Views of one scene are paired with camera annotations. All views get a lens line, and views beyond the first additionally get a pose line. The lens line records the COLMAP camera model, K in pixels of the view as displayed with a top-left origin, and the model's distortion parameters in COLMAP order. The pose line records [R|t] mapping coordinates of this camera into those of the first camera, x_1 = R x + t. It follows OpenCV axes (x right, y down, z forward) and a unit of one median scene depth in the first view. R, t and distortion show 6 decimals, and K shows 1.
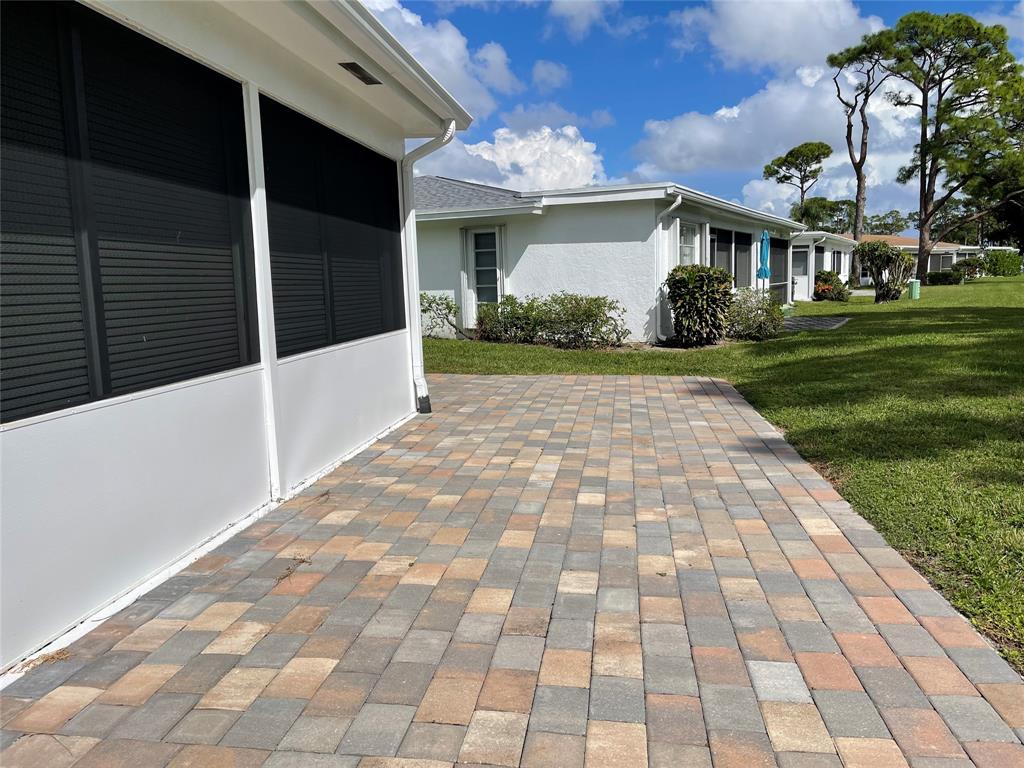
lens RADIAL K [[777.1, 0, 512.0], [0, 777.1, 384.0], [0, 0, 1]] dist [0.005315, -0.063757]
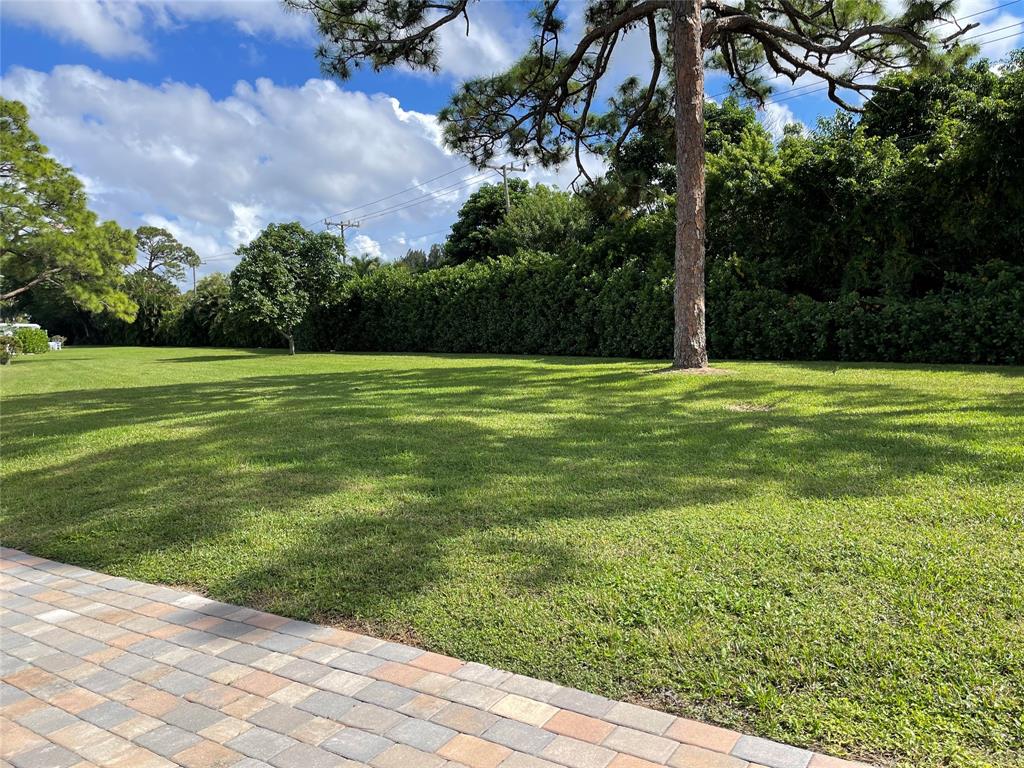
lens RADIAL K [[777.1, 0, 512.0], [0, 777.1, 384.0], [0, 0, 1]] dist [0.005315, -0.063757]
pose [[0.400956, -0.046520, 0.914915, -0.256302], [0.135458, 0.990742, -0.008988, -0.112855], [-0.906027, 0.127537, 0.403546, 0.573339]]
